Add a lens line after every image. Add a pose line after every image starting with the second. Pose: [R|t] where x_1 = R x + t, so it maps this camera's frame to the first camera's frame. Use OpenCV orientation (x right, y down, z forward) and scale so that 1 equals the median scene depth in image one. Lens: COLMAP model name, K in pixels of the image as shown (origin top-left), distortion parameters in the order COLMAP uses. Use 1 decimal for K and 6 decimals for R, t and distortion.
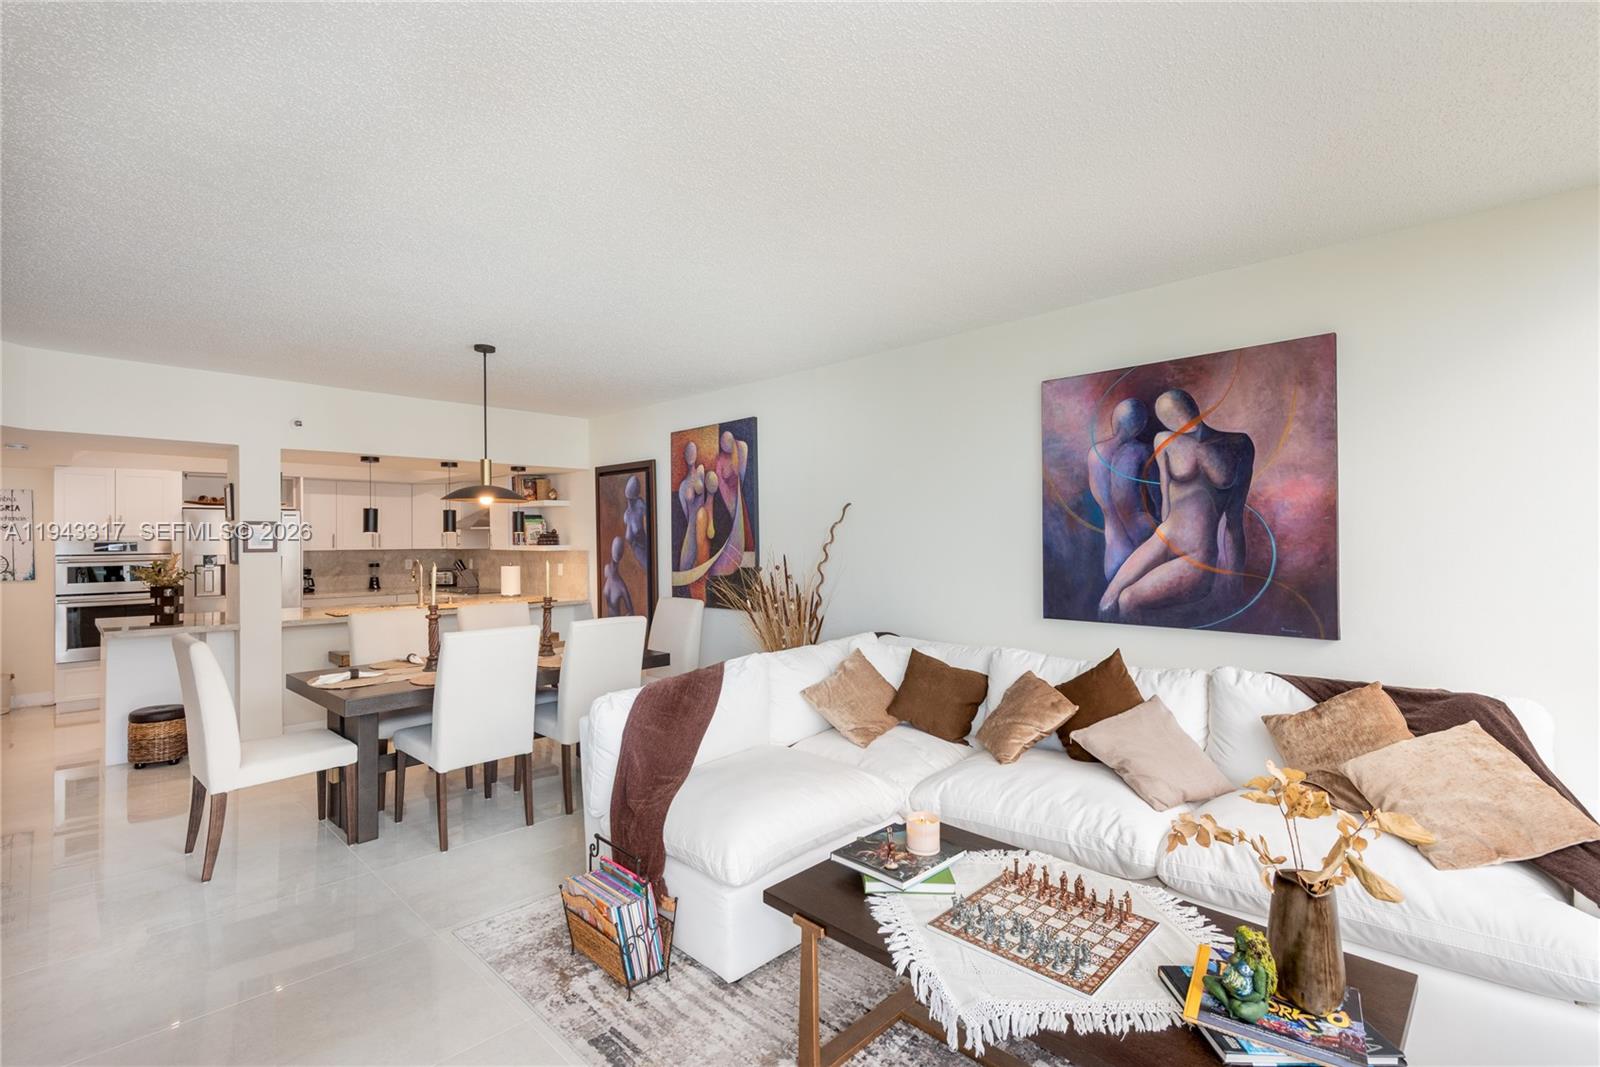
lens RADIAL K [[730.7, 0, 800.0], [0, 730.7, 533.5], [0, 0, 1]] dist [0.001417, 0.000141]
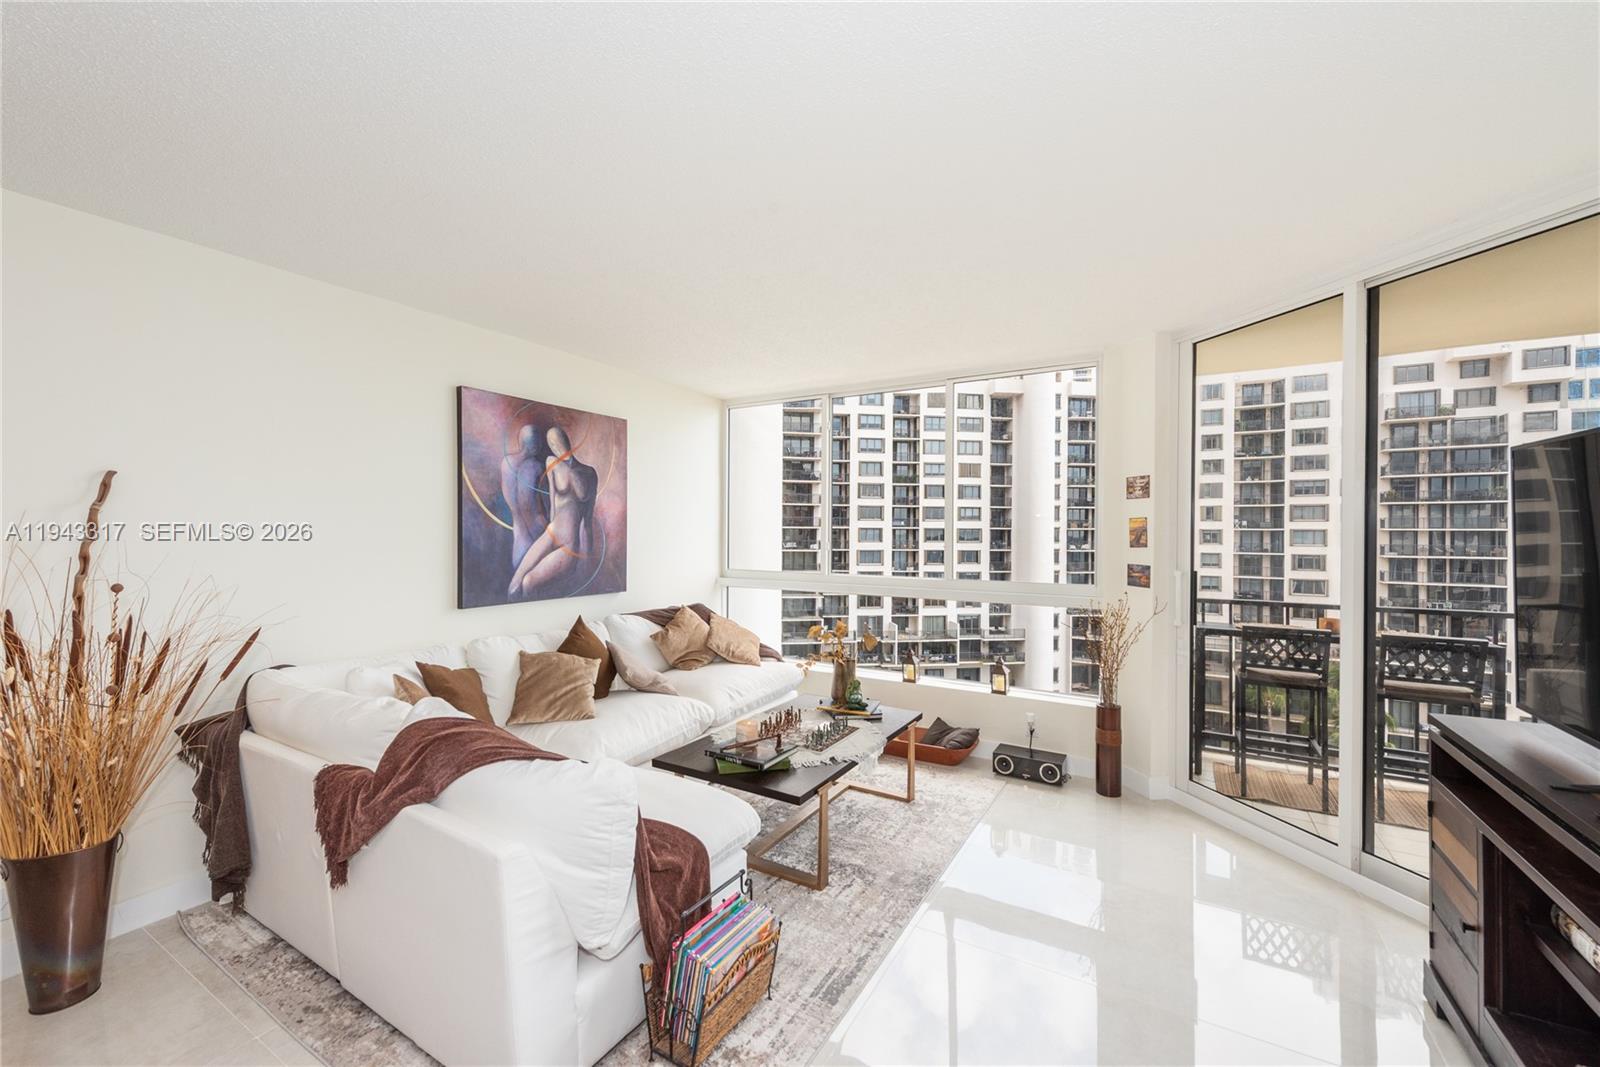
lens RADIAL K [[641.1, 0, 800.0], [0, 641.1, 533.5], [0, 0, 1]] dist [-0.004721, -0.000340]
pose [[-0.237759, 0.006597, 0.971302, -0.744563], [-0.007912, 0.999931, -0.008728, 0.011560], [-0.971292, -0.009760, -0.237690, 0.802512]]
